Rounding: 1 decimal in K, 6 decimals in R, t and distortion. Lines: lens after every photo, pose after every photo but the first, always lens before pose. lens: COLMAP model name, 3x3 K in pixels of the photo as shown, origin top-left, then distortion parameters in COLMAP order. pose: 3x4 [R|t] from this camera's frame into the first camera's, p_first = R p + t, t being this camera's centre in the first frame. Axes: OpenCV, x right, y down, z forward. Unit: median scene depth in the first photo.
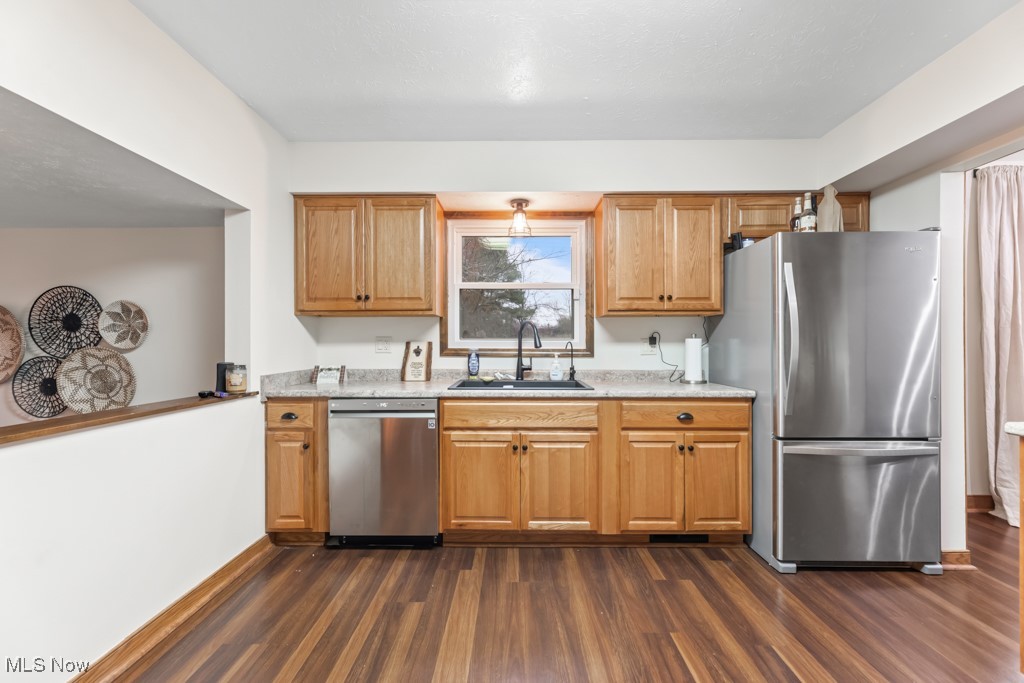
lens RADIAL K [[415.0, 0, 512.0], [0, 415.0, 341.5], [0, 0, 1]] dist [0.001314, 0.000484]
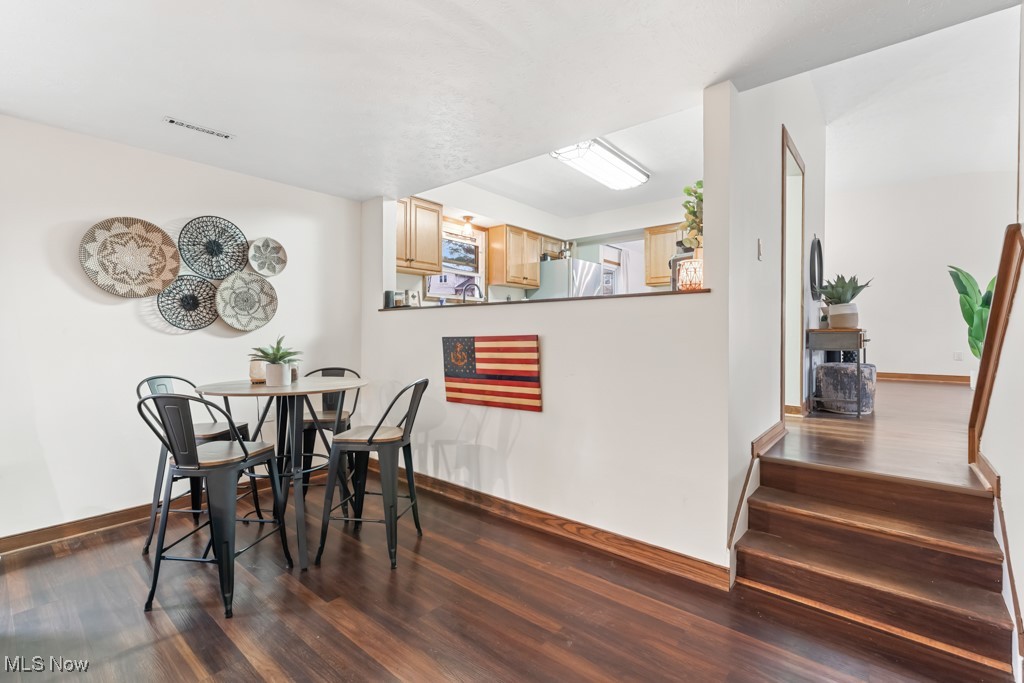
lens RADIAL K [[452.1, 0, 512.0], [0, 452.1, 341.5], [0, 0, 1]] dist [0.000787, 0.000043]
pose [[0.634222, -0.008103, 0.773108, -1.508181], [-0.007023, 0.999843, 0.016240, 0.187425], [-0.773119, -0.015730, 0.634066, -0.442255]]
